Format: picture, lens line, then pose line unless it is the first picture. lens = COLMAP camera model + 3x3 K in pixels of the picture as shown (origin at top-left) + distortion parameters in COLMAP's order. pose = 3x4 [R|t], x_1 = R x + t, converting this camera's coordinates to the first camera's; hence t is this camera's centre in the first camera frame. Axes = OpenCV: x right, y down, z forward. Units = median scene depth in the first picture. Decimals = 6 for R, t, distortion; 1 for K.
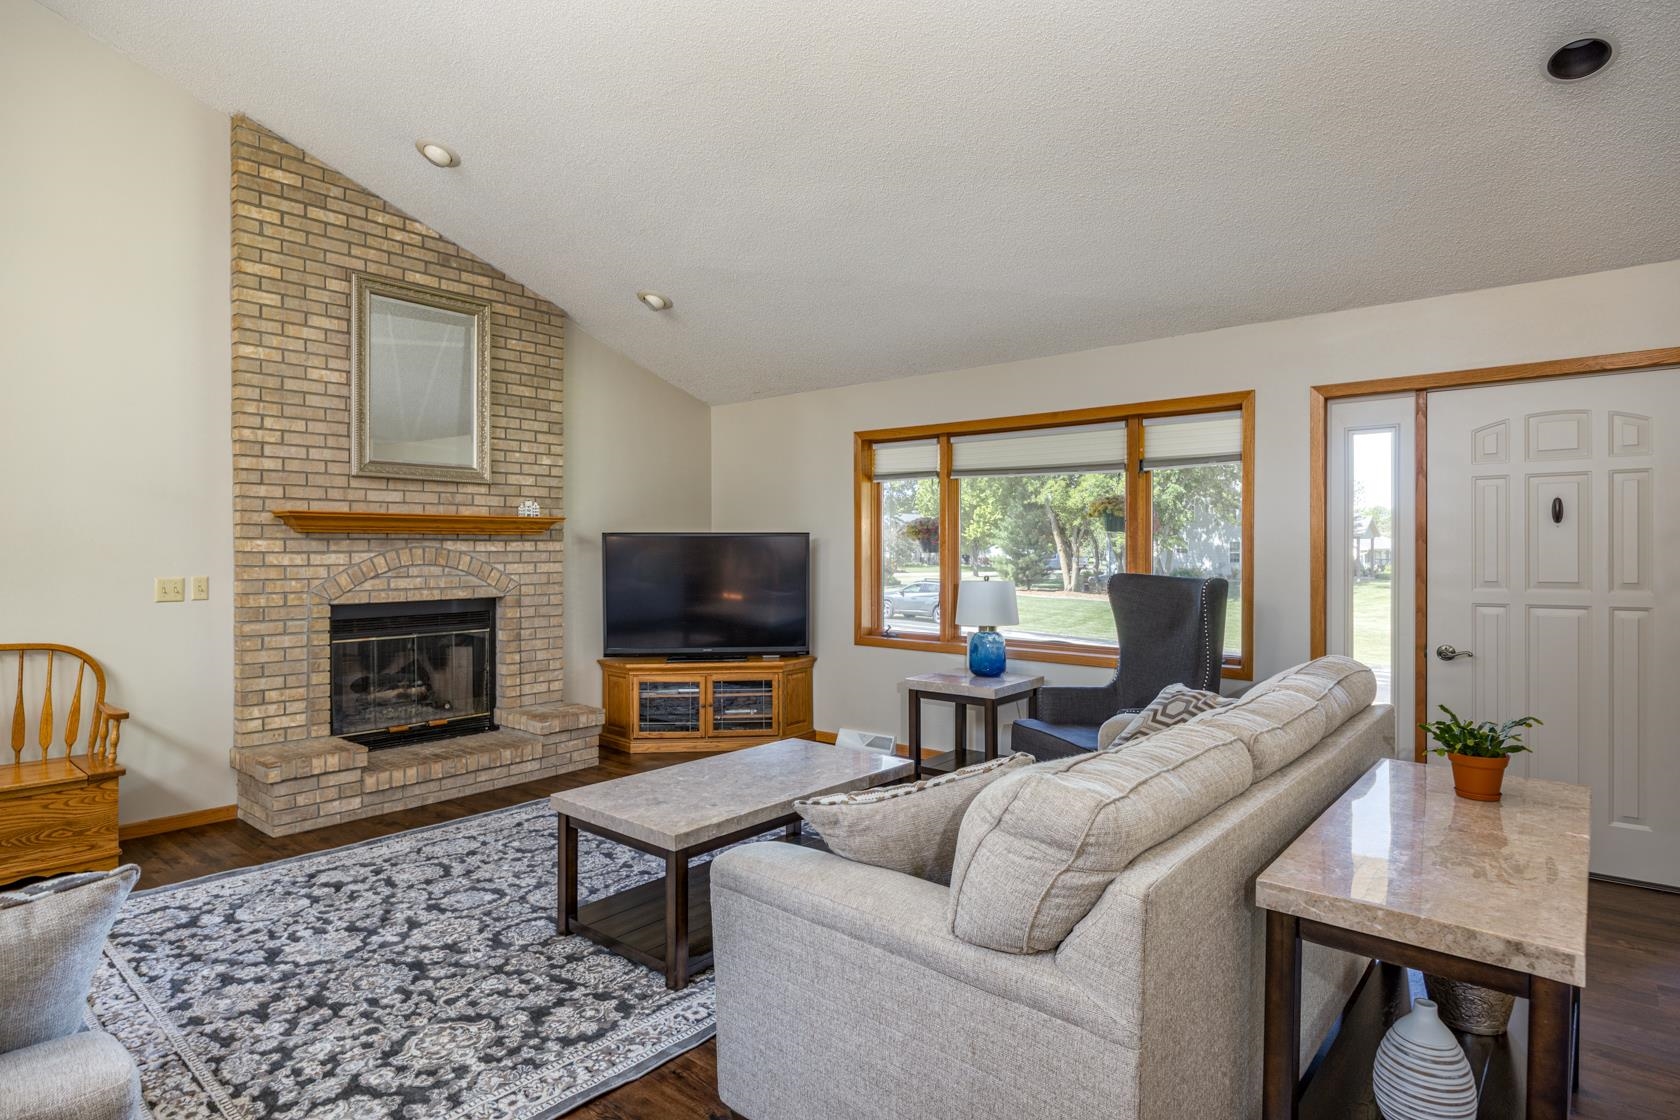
lens RADIAL K [[879.7, 0, 856.0], [0, 879.7, 550.6], [0, 0, 1]] dist [-0.002844, -0.003182]
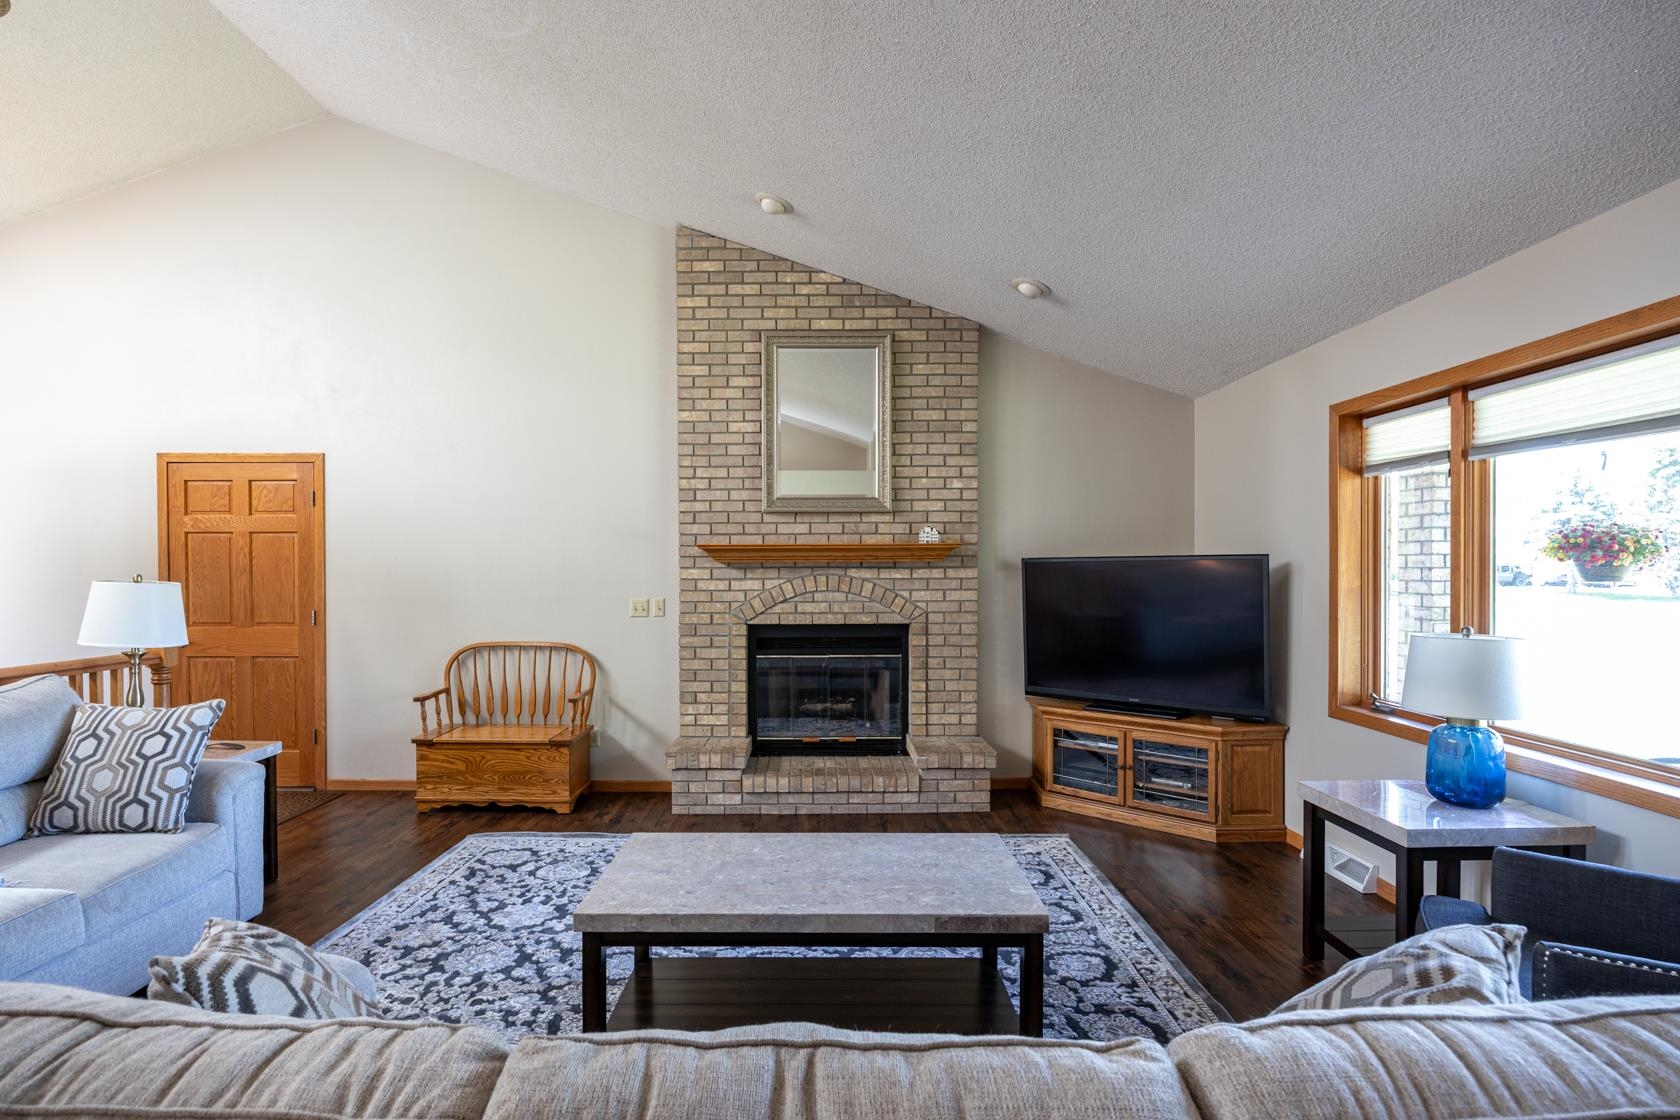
lens RADIAL K [[848.8, 0, 829.7], [0, 848.8, 582.1], [0, 0, 1]] dist [-0.008378, 0.000539]
pose [[0.639892, 0.009538, -0.768406, 0.323305], [0.000228, 0.999921, 0.012602, -0.008267], [0.768465, -0.008239, 0.639839, 0.356422]]
